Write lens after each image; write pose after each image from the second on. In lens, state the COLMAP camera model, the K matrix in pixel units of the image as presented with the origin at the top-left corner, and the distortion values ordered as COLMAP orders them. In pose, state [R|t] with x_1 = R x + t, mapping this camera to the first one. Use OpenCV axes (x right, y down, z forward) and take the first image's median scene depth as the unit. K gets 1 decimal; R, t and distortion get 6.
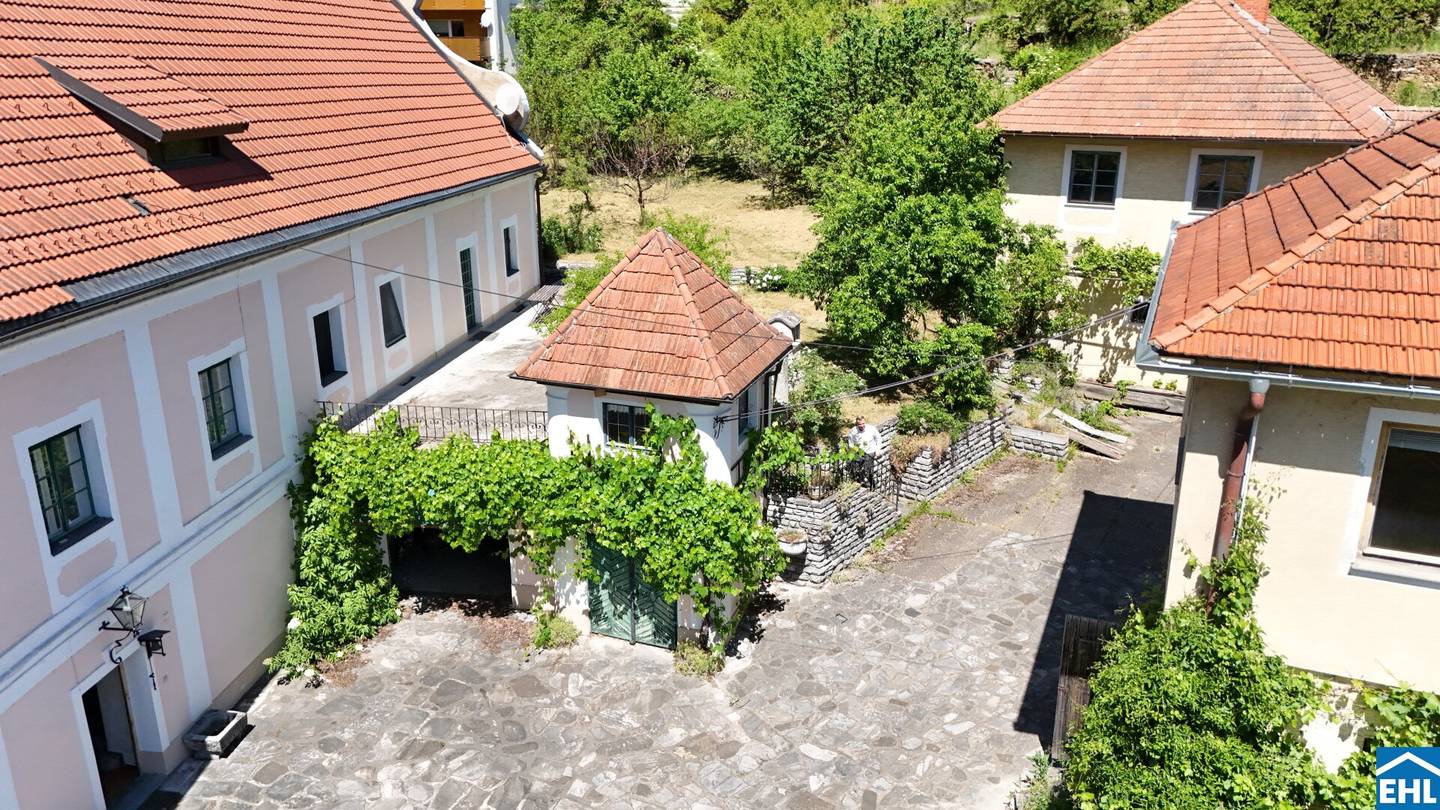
lens RADIAL K [[1054.7, 0, 720.0], [0, 1054.7, 405.0], [0, 0, 1]] dist [0.076578, -0.075882]
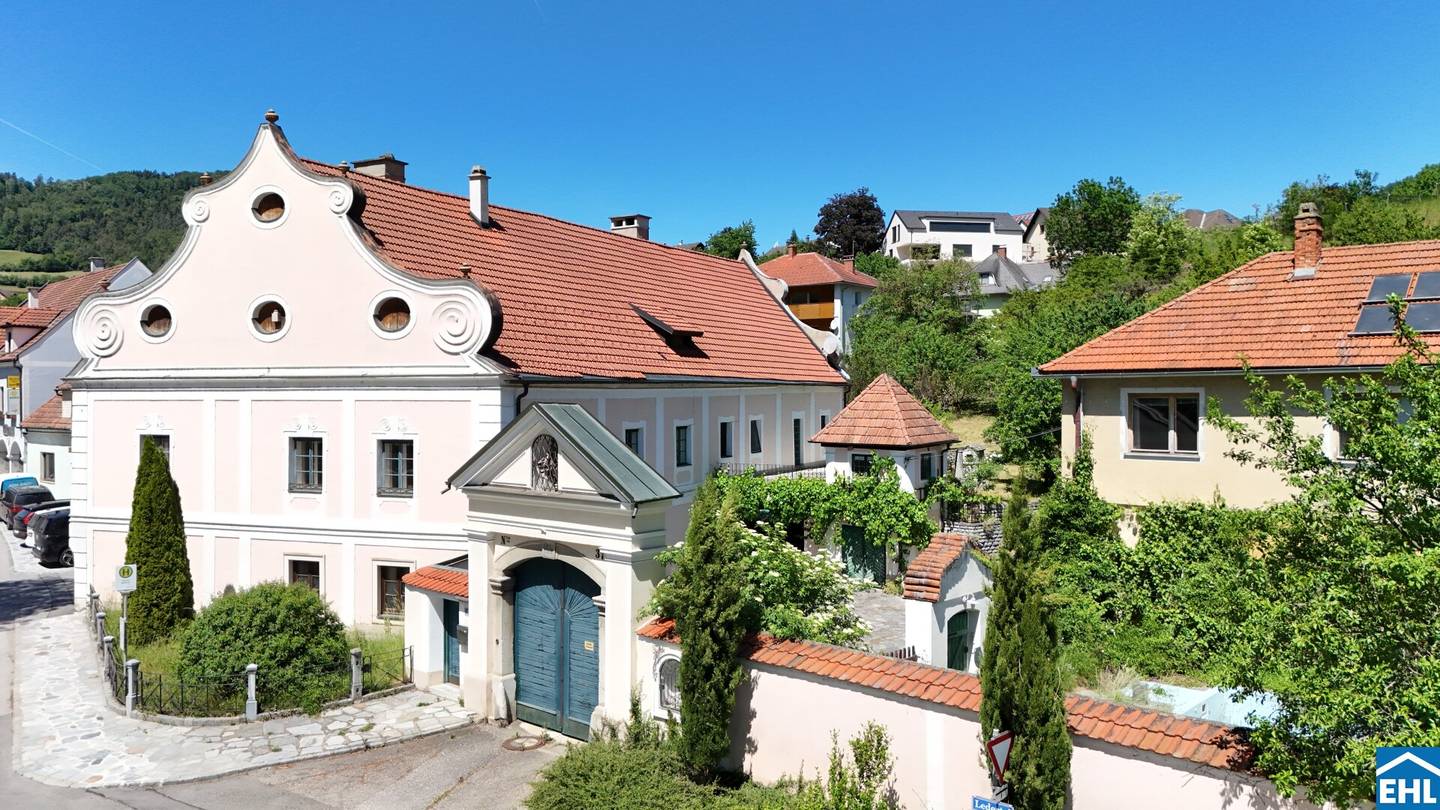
lens RADIAL K [[1054.7, 0, 720.0], [0, 1054.7, 405.0], [0, 0, 1]] dist [0.076578, -0.075882]
pose [[0.946723, -0.000385, -0.322049, 0.302154], [-0.094352, 0.955788, -0.278508, 0.495078], [0.307918, 0.294056, 0.904830, -0.941607]]
